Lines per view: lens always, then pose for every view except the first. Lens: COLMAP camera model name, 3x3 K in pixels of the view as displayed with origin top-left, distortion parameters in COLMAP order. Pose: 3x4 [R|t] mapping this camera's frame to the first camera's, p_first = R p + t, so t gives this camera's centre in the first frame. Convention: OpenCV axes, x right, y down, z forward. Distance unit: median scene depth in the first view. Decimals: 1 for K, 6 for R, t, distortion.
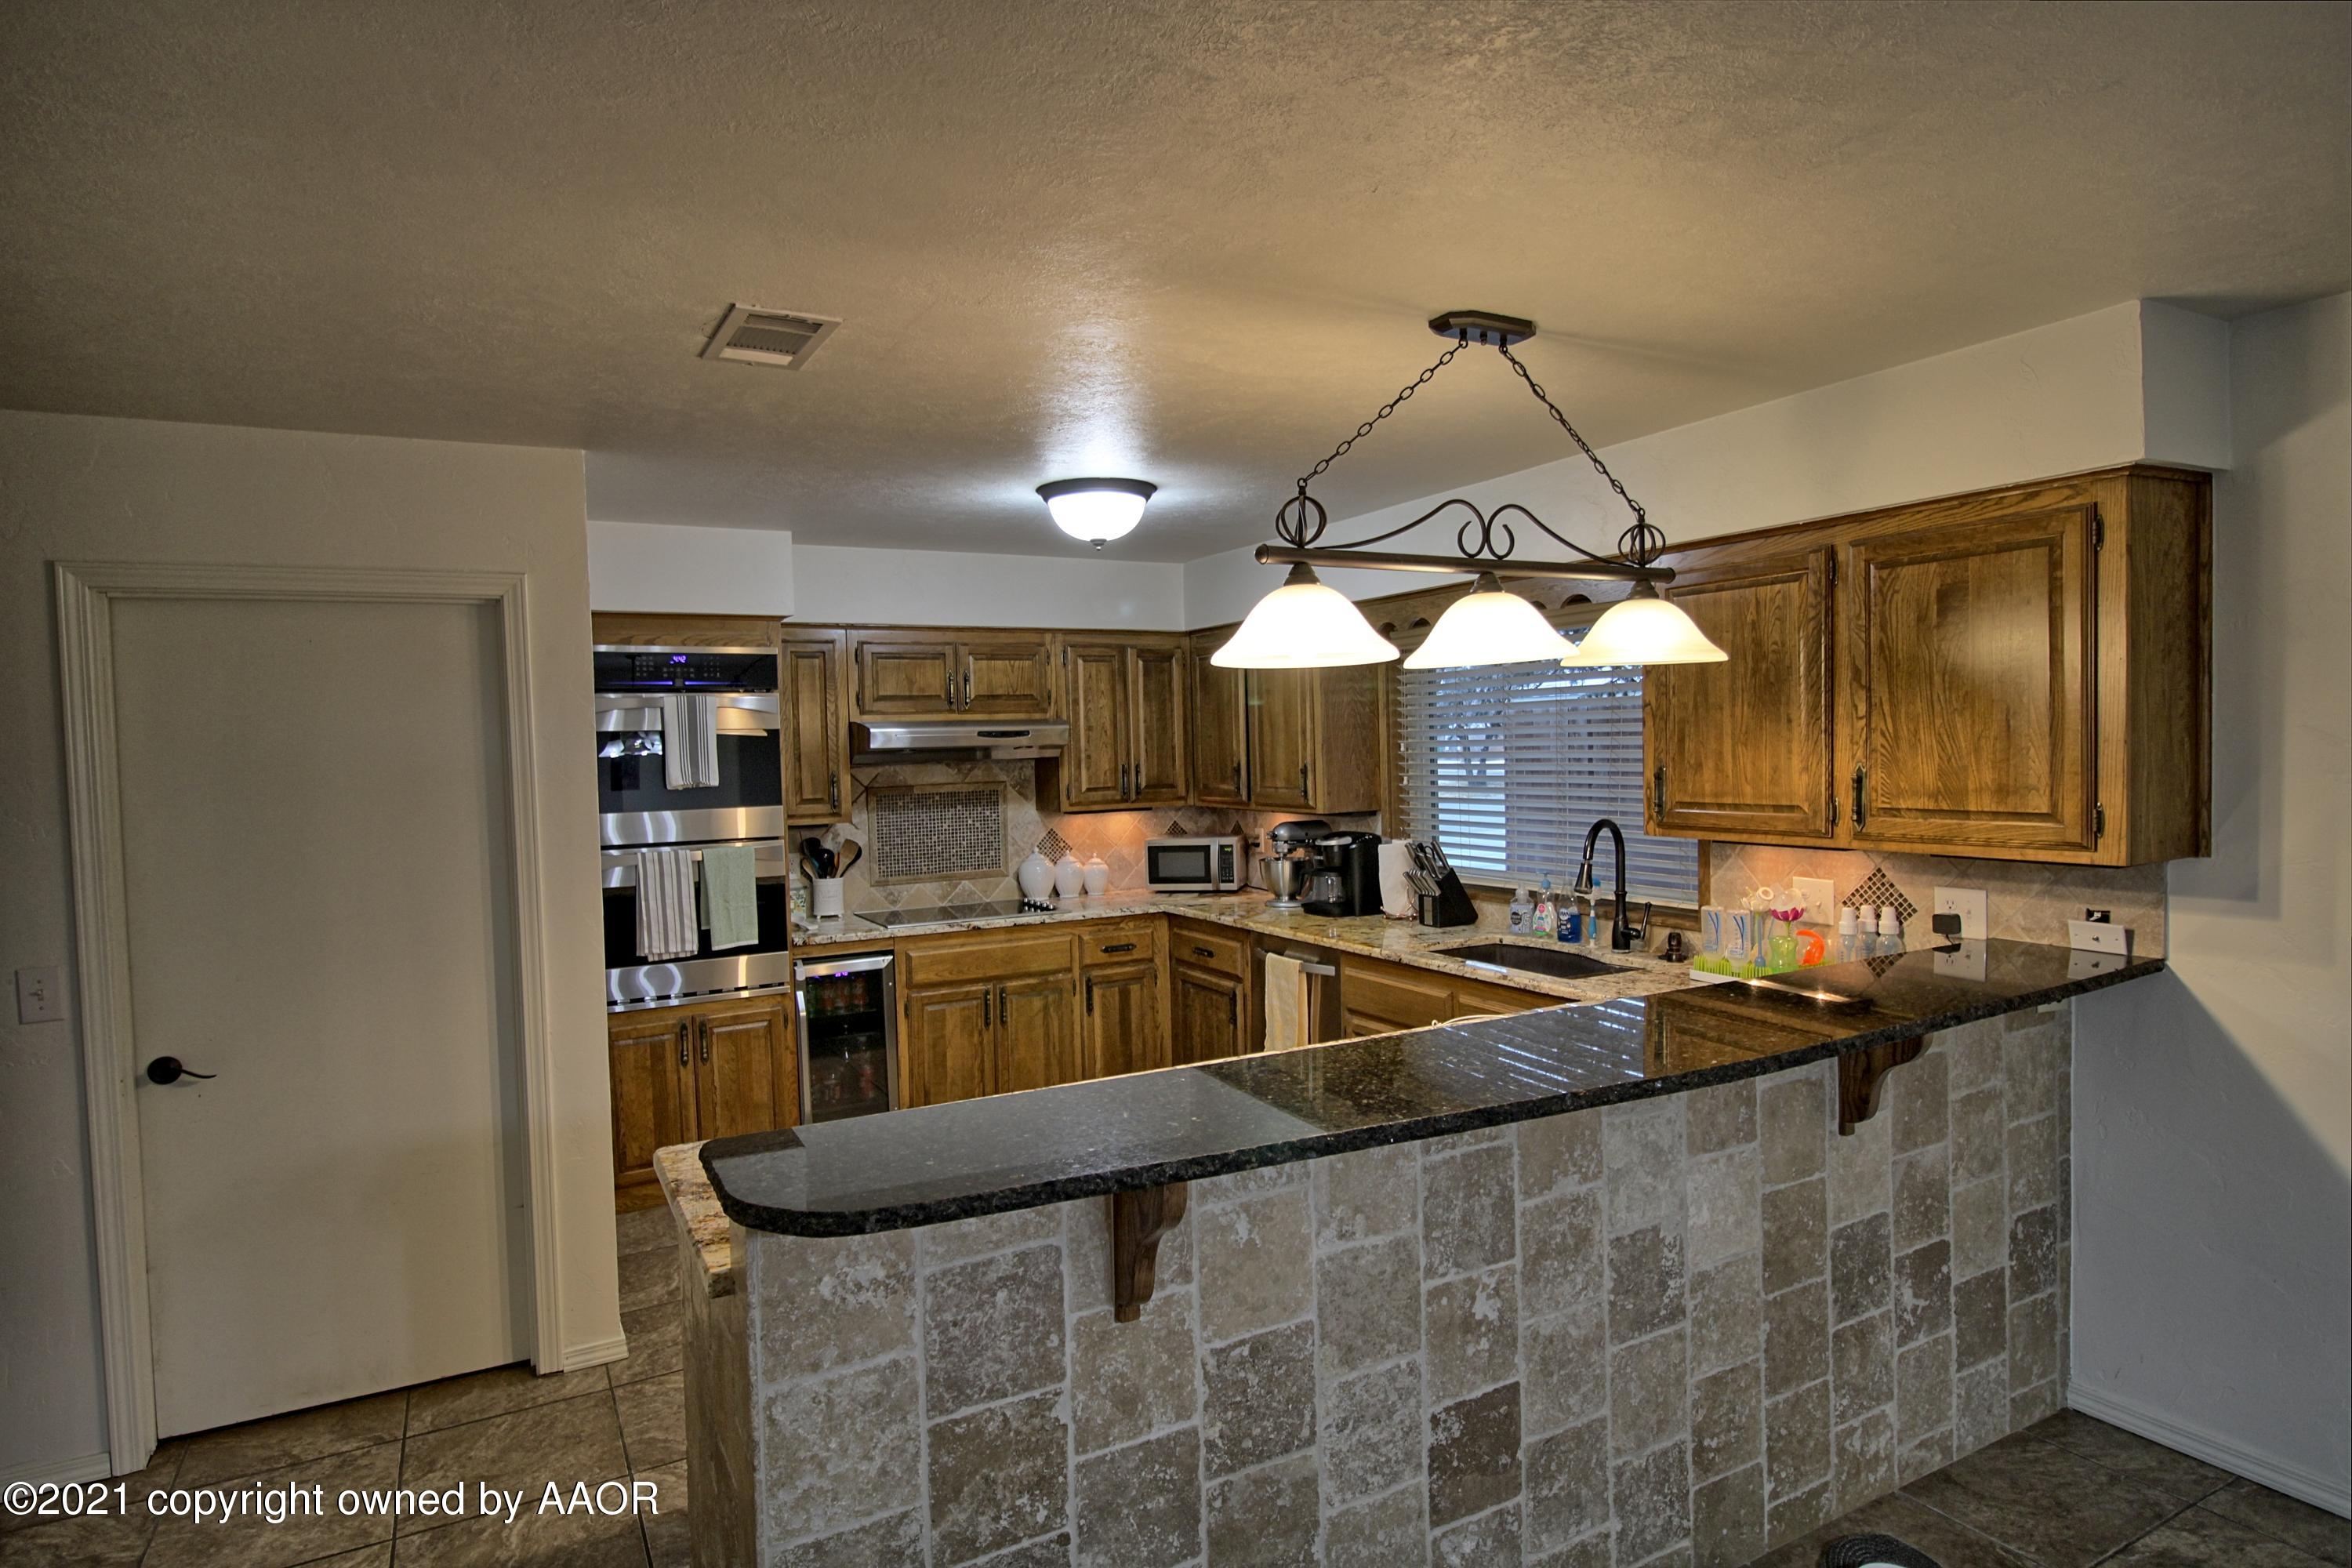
lens RADIAL K [[1266.8, 0, 1176.0], [0, 1266.8, 784.0], [0, 0, 1]] dist [-0.005835, -0.000842]
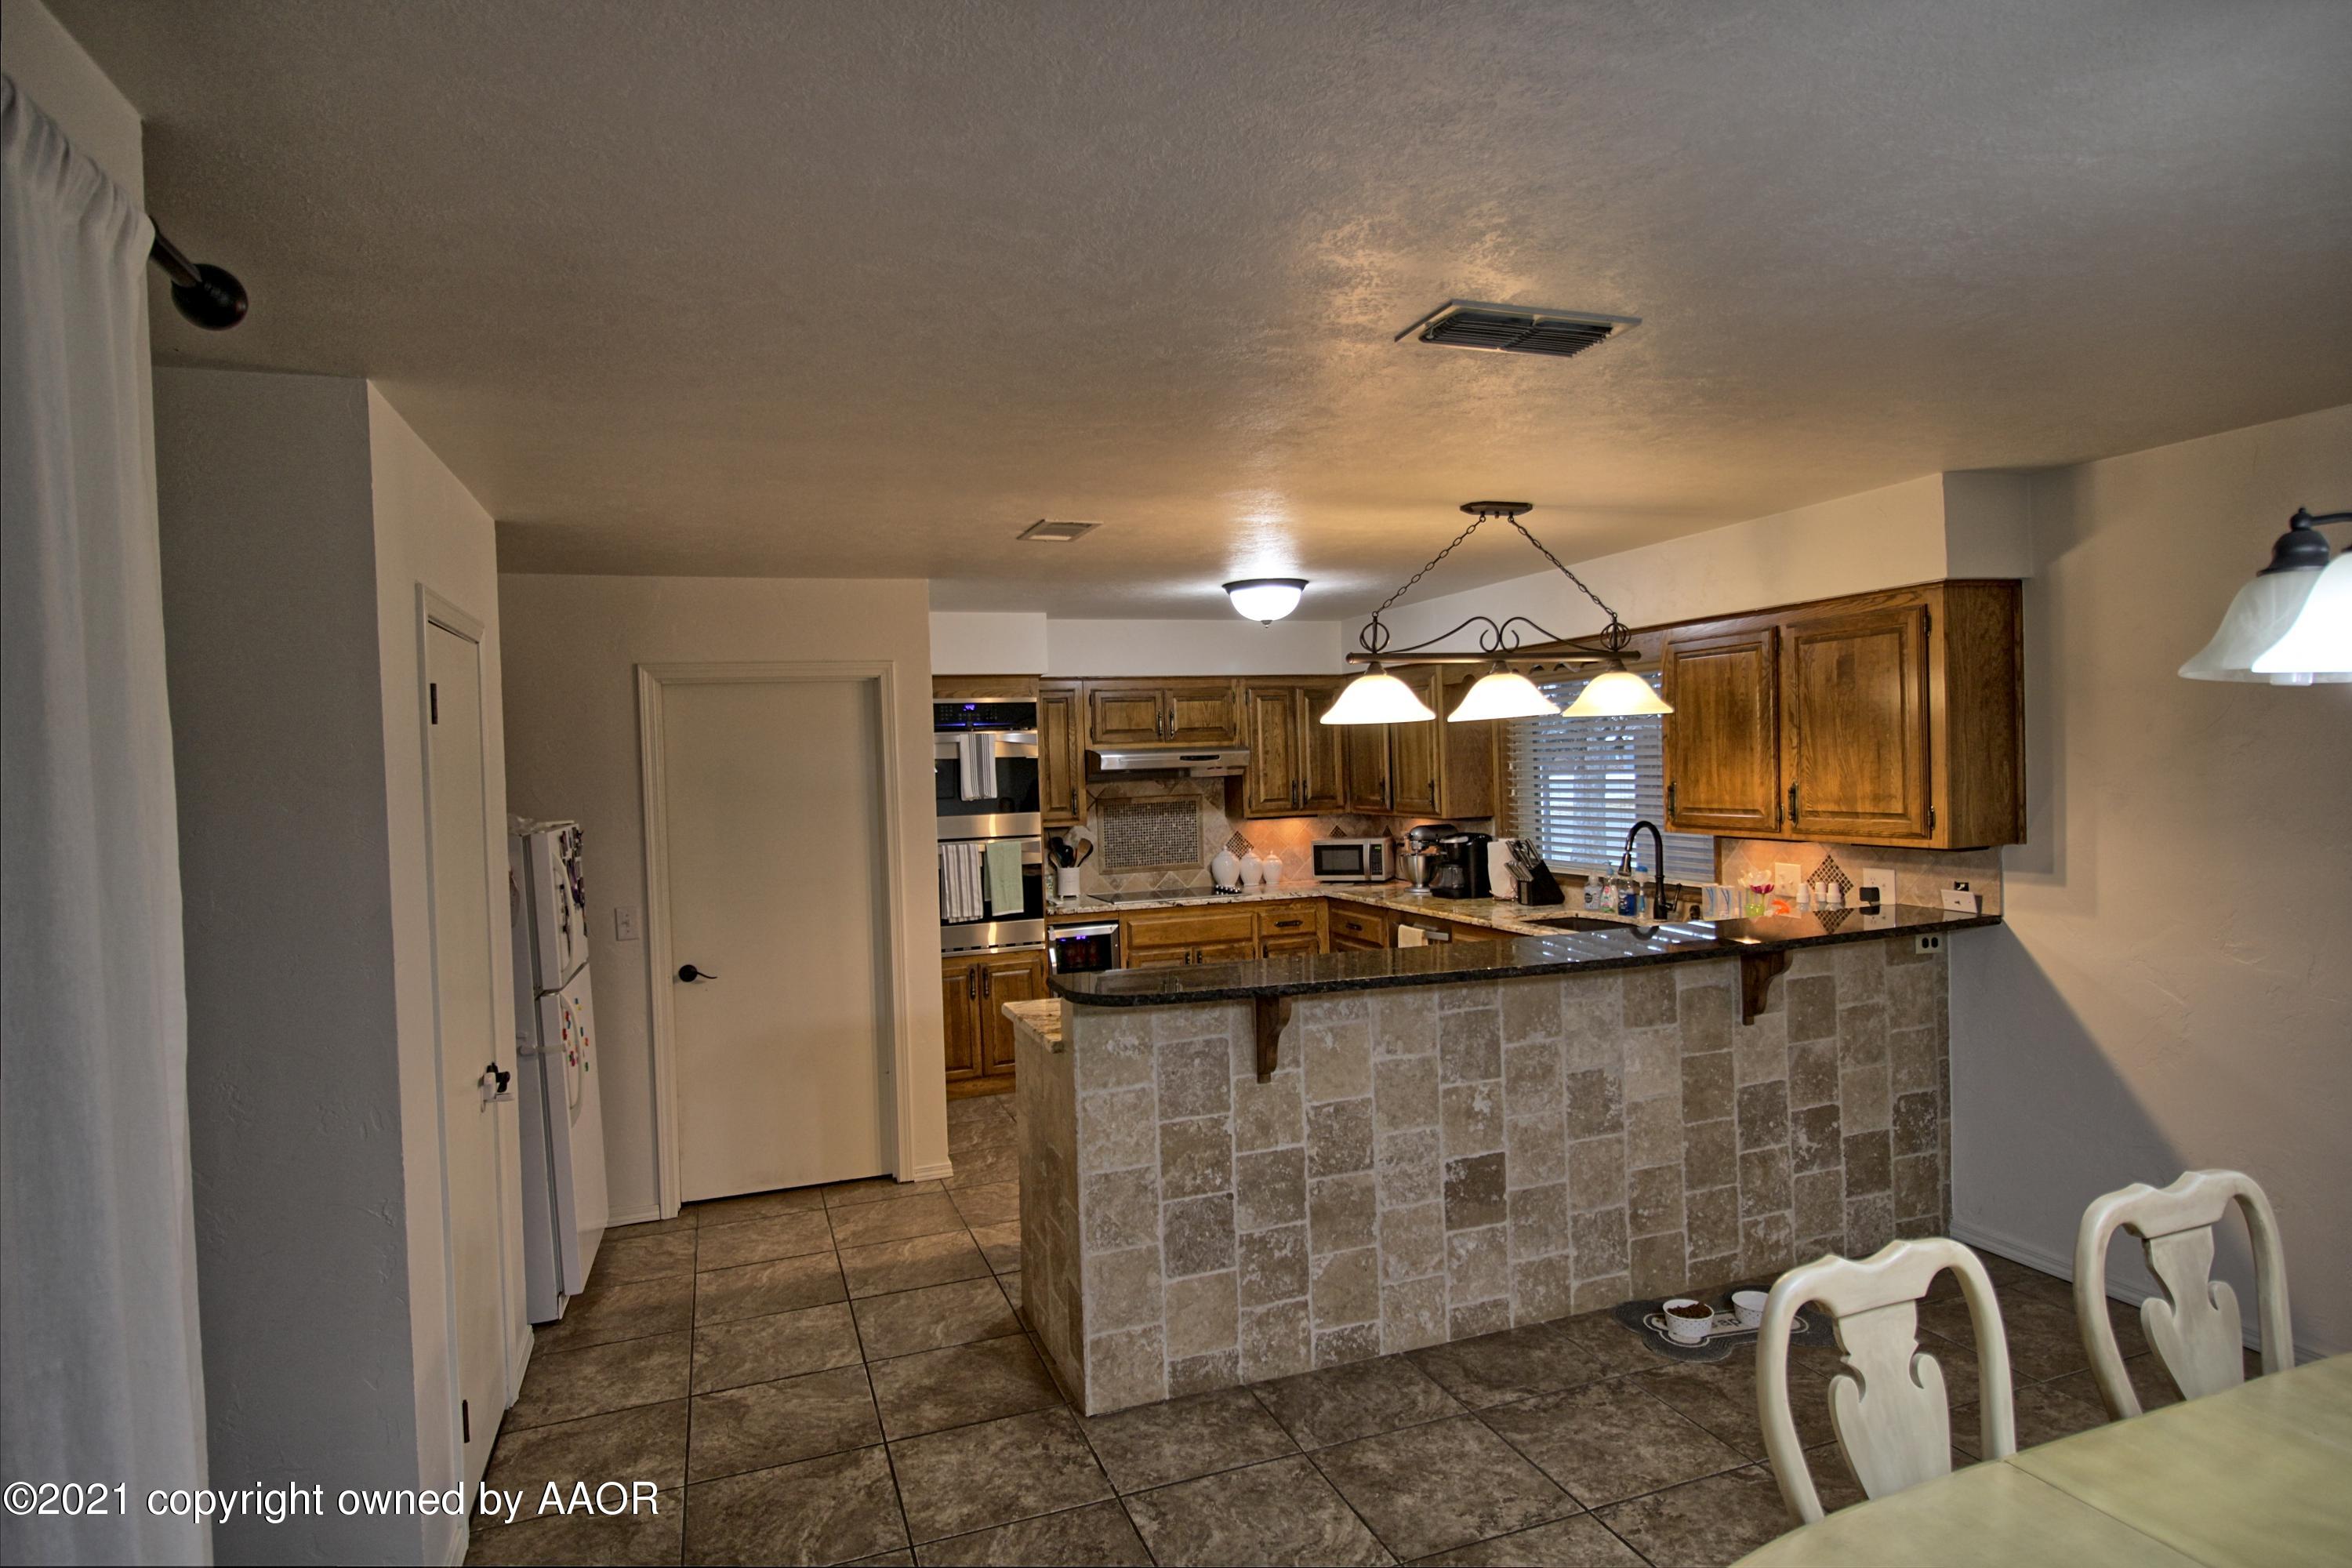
lens RADIAL K [[1266.8, 0, 1176.0], [0, 1266.8, 784.0], [0, 0, 1]] dist [-0.005835, -0.000842]
pose [[0.987890, -0.004007, -0.155103, 0.081282], [0.002428, 0.999943, -0.010367, 0.001967], [0.155136, 0.009865, 0.987844, -0.565375]]
